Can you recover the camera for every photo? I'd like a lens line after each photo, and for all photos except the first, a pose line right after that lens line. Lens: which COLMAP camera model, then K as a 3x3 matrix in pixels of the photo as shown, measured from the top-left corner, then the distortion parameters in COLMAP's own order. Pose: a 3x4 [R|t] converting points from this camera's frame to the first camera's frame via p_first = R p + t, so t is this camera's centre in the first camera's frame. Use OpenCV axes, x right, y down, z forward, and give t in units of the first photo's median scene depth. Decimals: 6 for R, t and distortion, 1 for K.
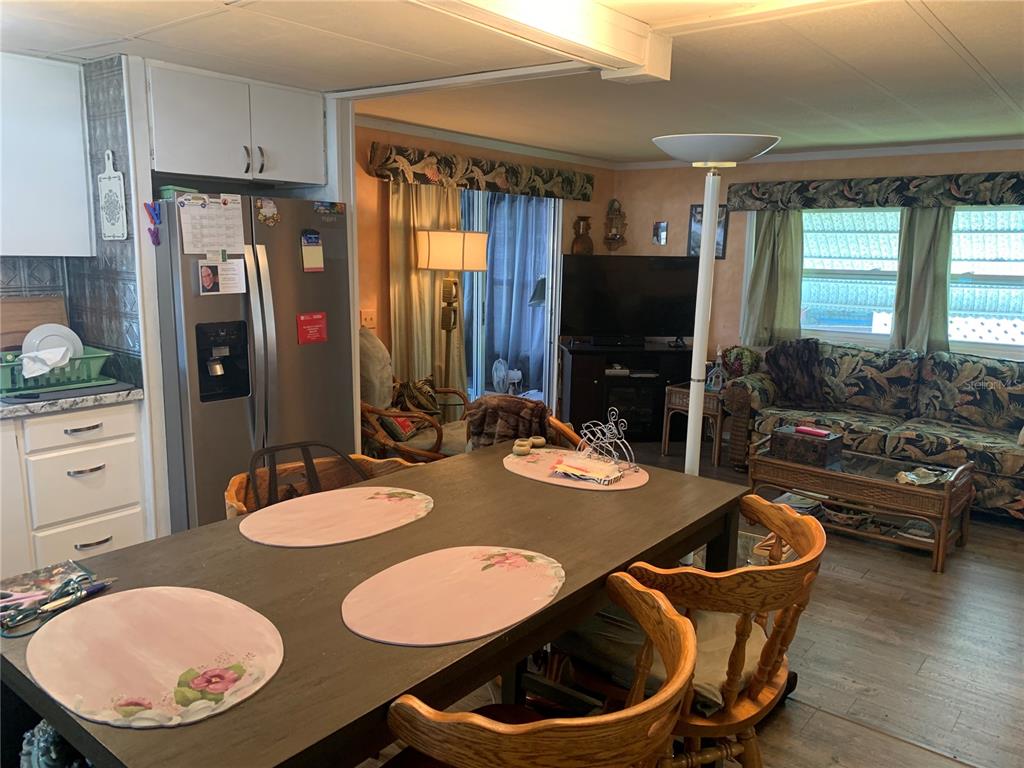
lens RADIAL K [[786.8, 0, 523.6], [0, 786.8, 389.8], [0, 0, 1]] dist [0.059915, -0.085117]
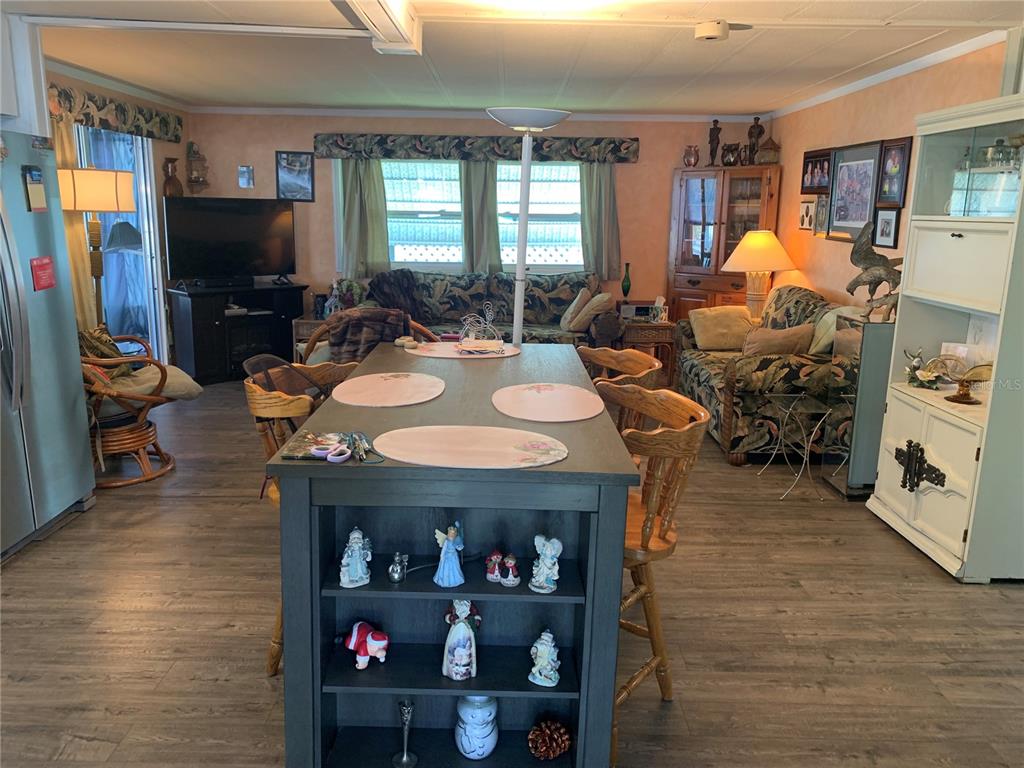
lens RADIAL K [[786.8, 0, 508.7], [0, 786.8, 387.8], [0, 0, 1]] dist [0.059915, -0.085117]
pose [[0.781116, -0.147049, 0.606824, -0.279884], [0.110112, 0.989082, 0.097941, 0.015467], [-0.614600, -0.009685, 0.788779, -0.051286]]
